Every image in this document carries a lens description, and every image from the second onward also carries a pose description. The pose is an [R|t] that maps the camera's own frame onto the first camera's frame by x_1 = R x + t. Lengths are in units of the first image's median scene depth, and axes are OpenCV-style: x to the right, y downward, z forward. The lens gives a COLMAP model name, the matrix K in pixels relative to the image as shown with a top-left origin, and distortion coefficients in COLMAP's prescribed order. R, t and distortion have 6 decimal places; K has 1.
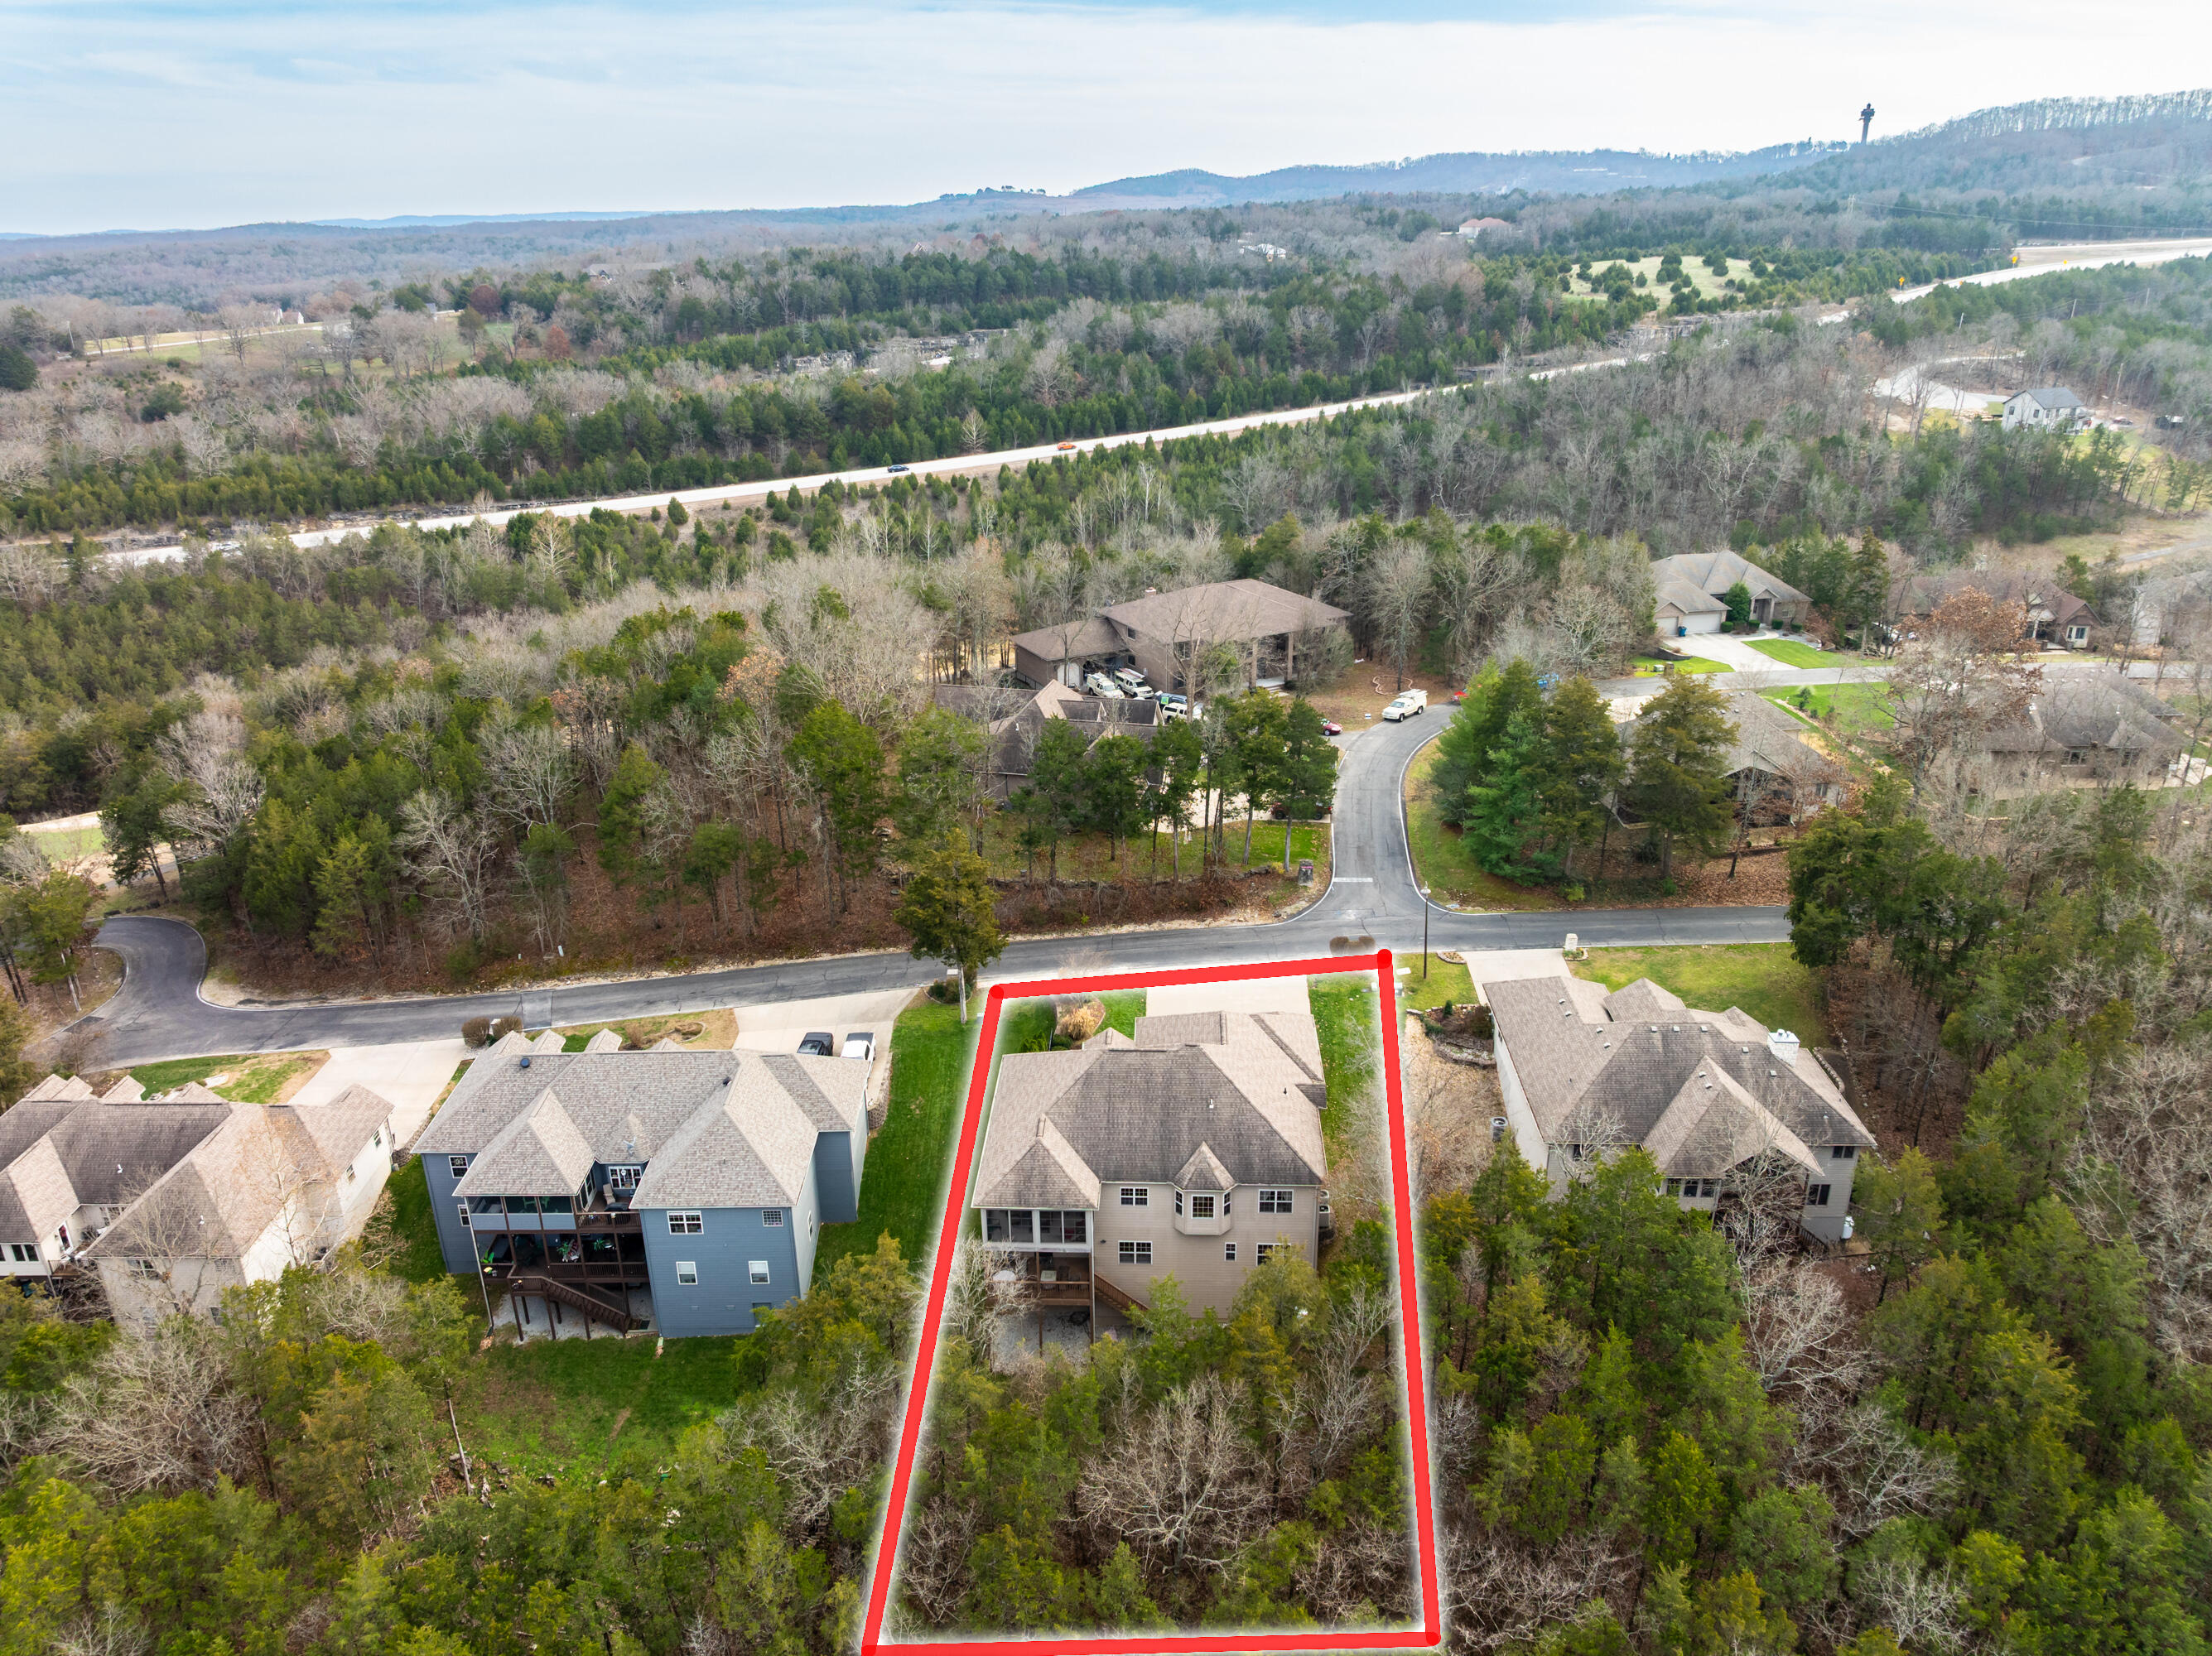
lens RADIAL K [[1564.0, 0, 1096.8], [0, 1564.0, 819.7], [0, 0, 1]] dist [-0.057320, 0.029473]
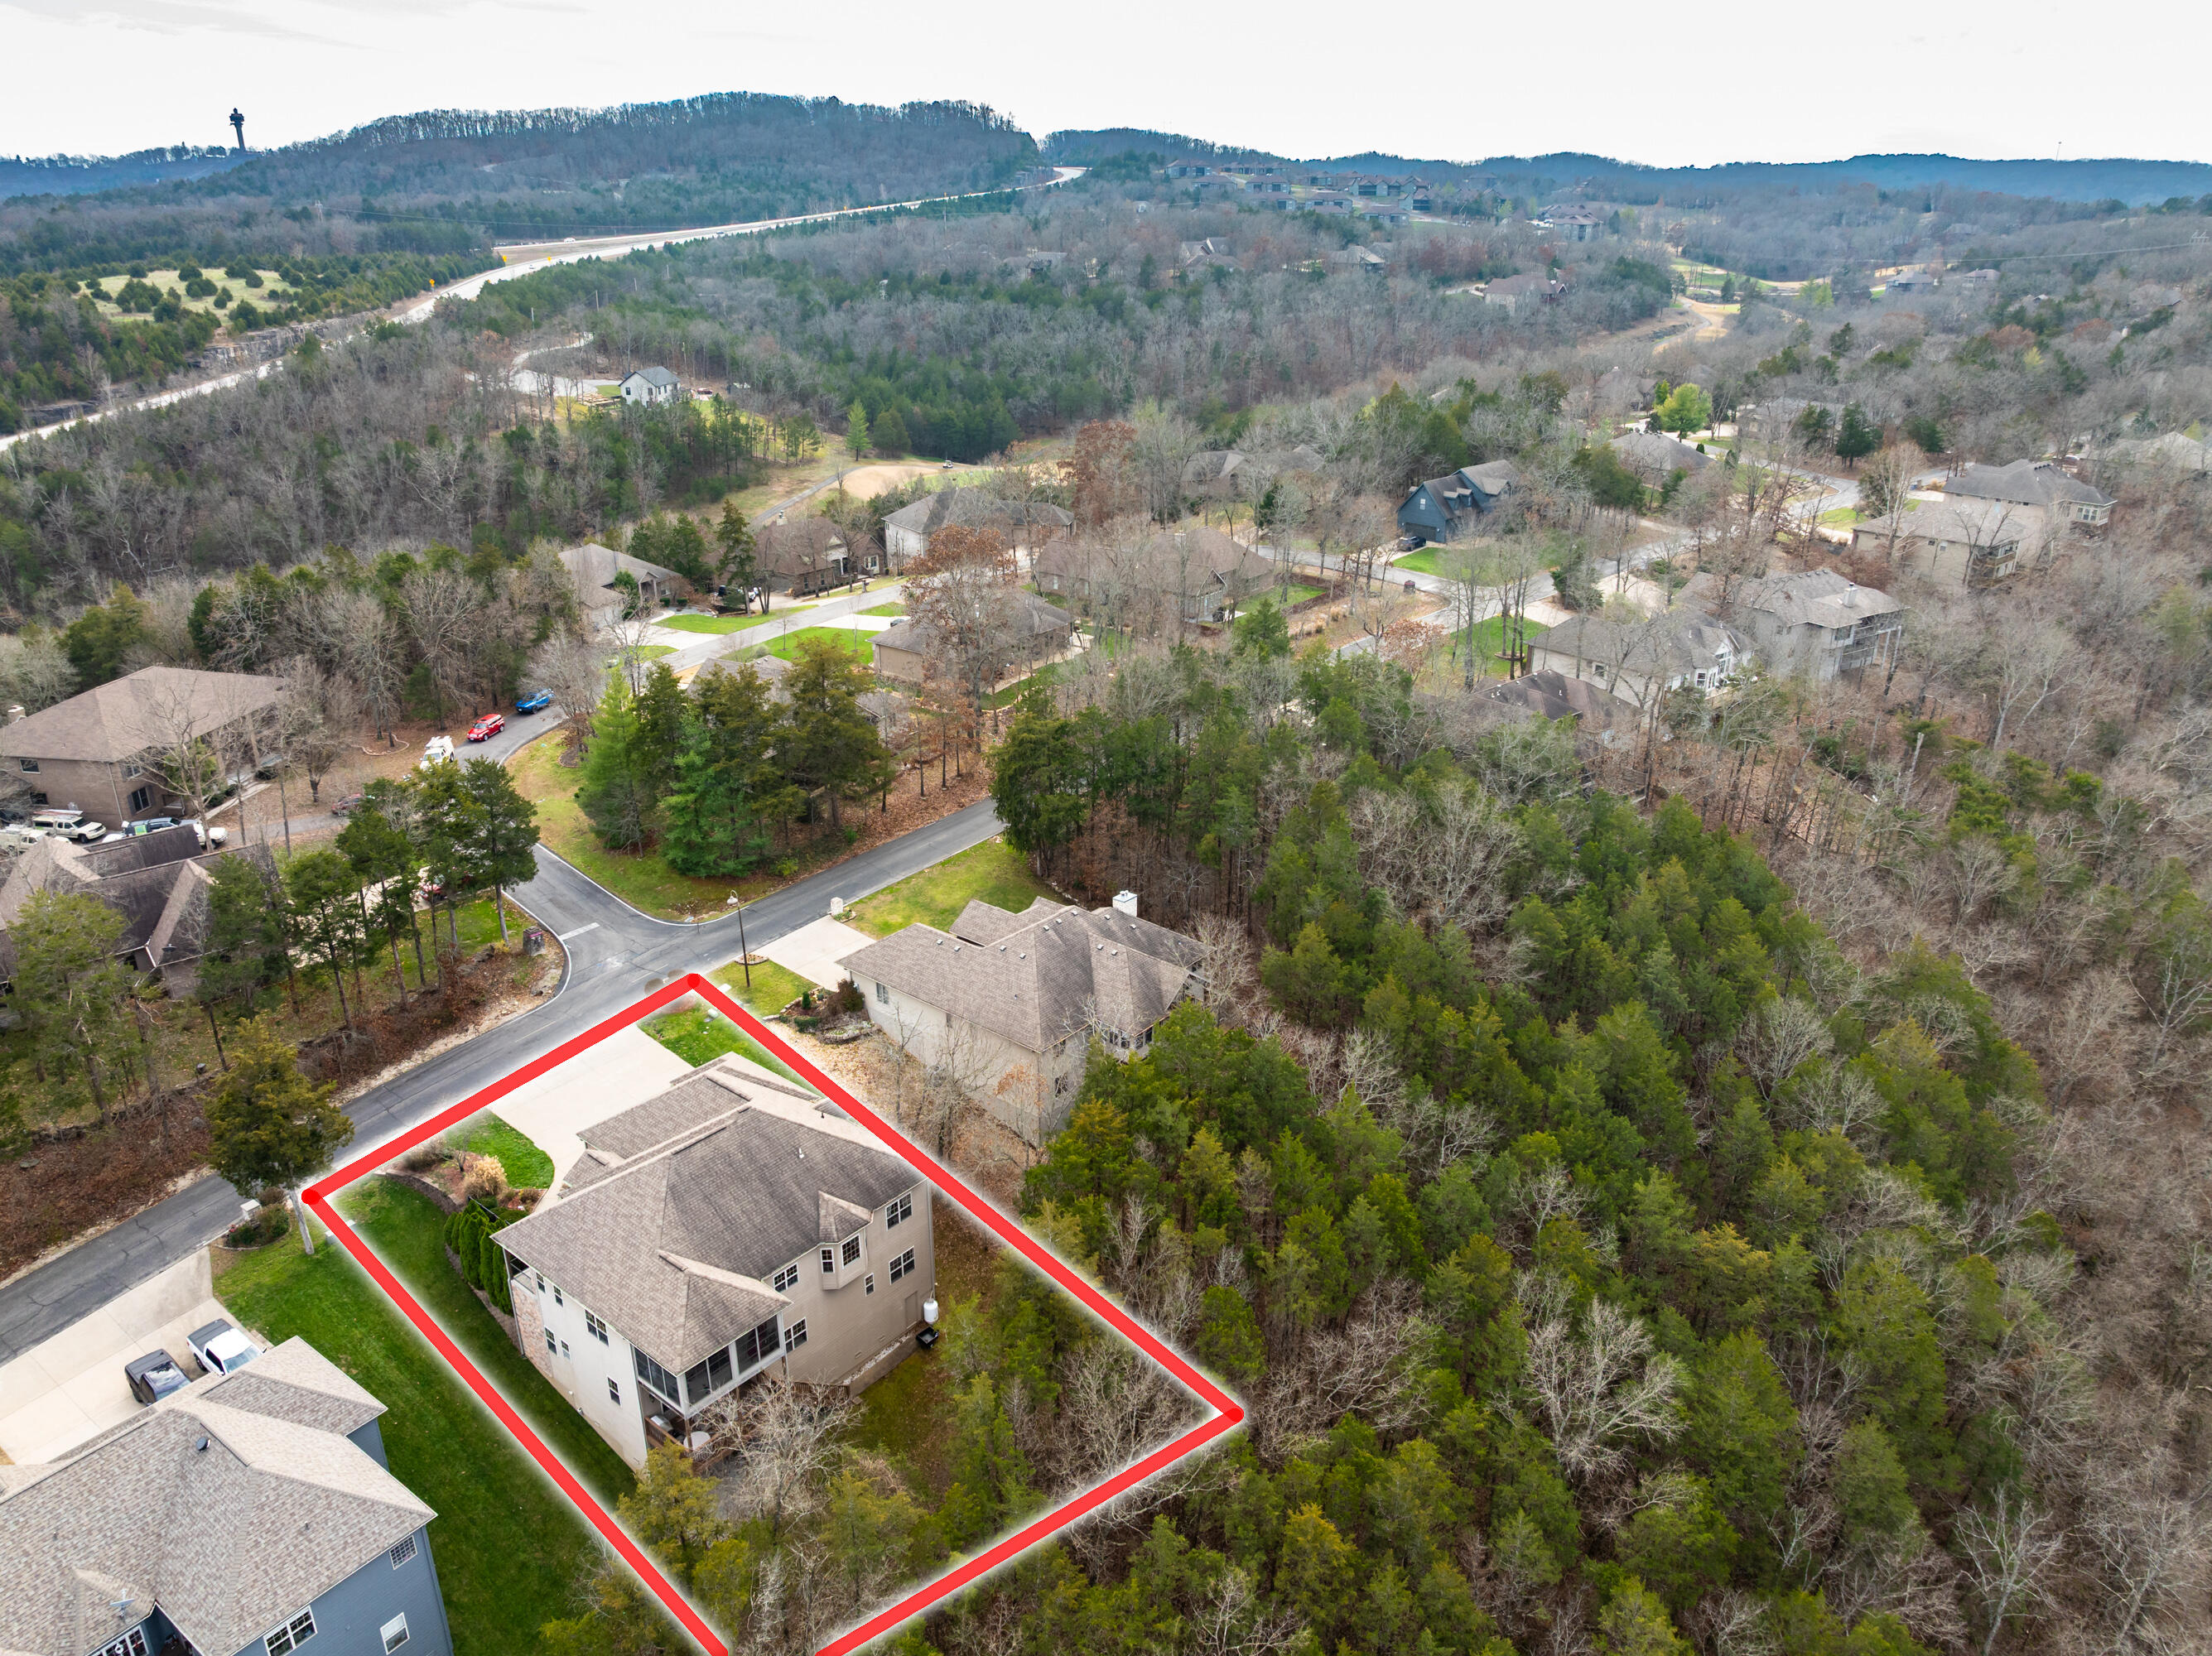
lens RADIAL K [[1564.0, 0, 1099.4], [0, 1564.0, 840.0], [0, 0, 1]] dist [-0.057320, 0.029473]
pose [[0.600700, -0.292584, 0.744012, -0.240288], [0.287296, 0.947461, 0.140633, -0.040426], [-0.746070, 0.129273, 0.653198, 0.117786]]
